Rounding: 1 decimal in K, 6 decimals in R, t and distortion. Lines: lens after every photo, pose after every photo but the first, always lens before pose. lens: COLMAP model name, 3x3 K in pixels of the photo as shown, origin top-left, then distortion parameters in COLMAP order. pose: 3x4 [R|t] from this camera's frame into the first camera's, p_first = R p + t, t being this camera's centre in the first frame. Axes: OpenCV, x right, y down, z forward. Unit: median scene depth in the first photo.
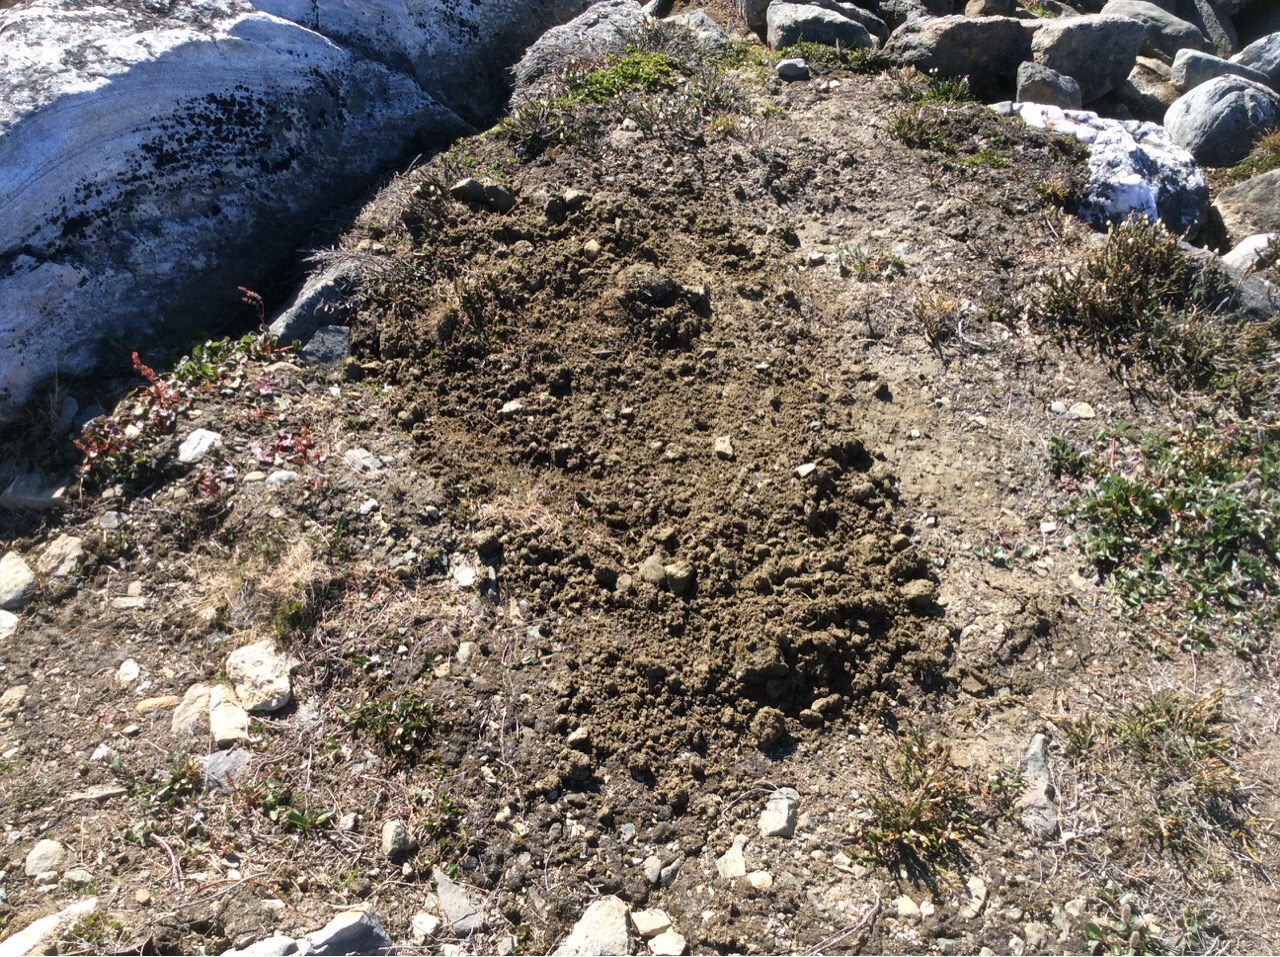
lens RADIAL K [[1161.2, 0, 655.1], [0, 1161.2, 496.2], [0, 0, 1]] dist [0.112230, -0.220776]
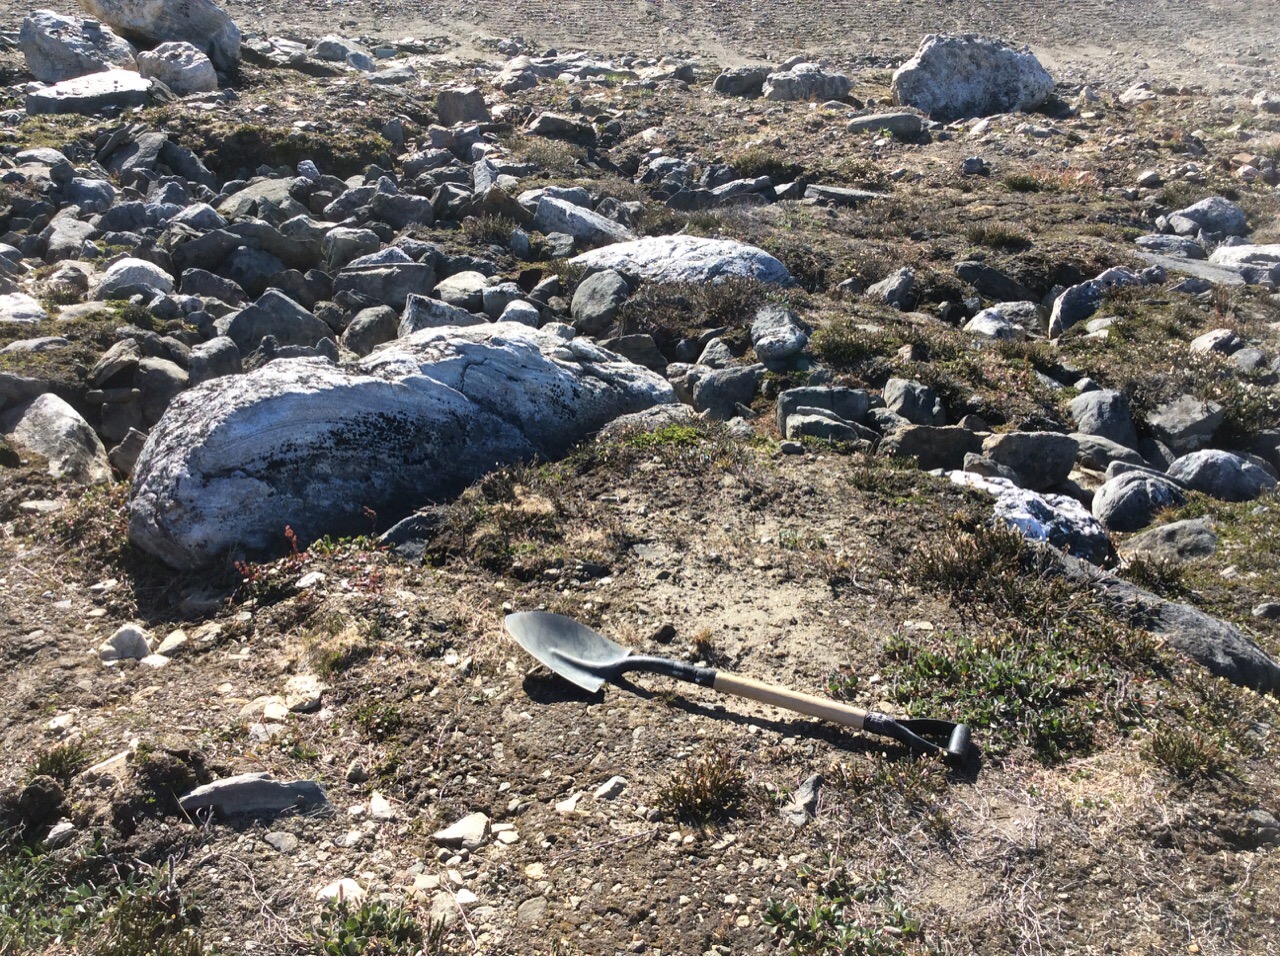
lens RADIAL K [[1161.2, 0, 655.1], [0, 1161.2, 496.2], [0, 0, 1]] dist [0.112230, -0.220776]
pose [[0.981709, 0.051501, -0.183292, 0.322061], [-0.125297, 0.899618, -0.418315, 0.430574], [0.143349, 0.433630, 0.889616, -0.339651]]
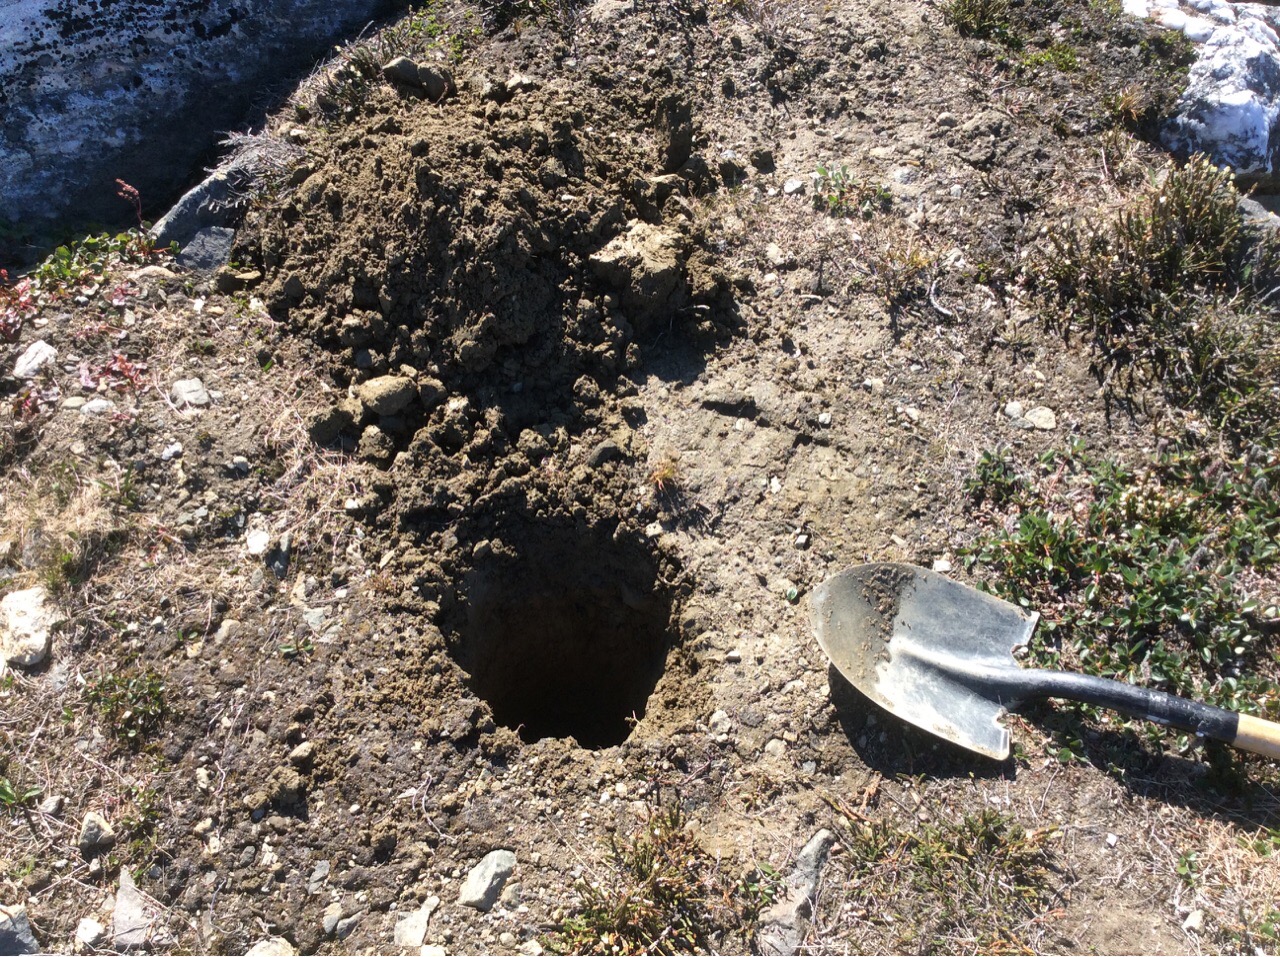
lens RADIAL K [[1161.2, 0, 655.1], [0, 1161.2, 496.2], [0, 0, 1]] dist [0.112230, -0.220776]
pose [[0.972049, 0.132780, -0.193626, 0.290713], [-0.098873, 0.979529, 0.175350, -0.147089], [0.212945, -0.151304, 0.965278, 0.164679]]
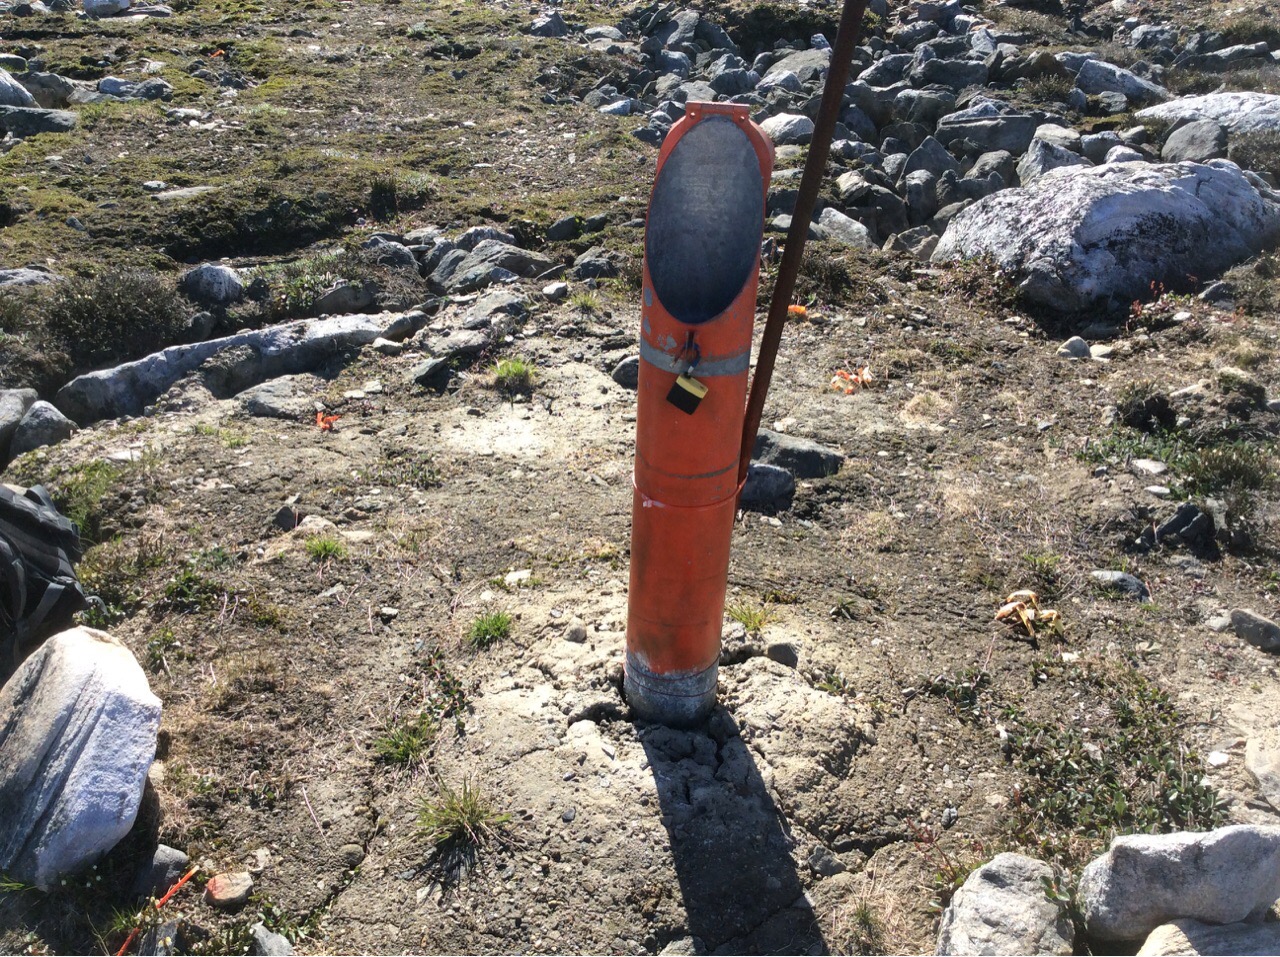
lens RADIAL K [[1208.8, 0, 640.0], [0, 1208.8, 478.5], [0, 0, 1]] dist [-0.005244, -0.013055]
pose [[0.918359, 0.121962, -0.376486, -0.421225], [-0.251089, 0.914896, -0.316100, 1.175275], [0.305894, 0.384825, 0.870827, -1.140165]]
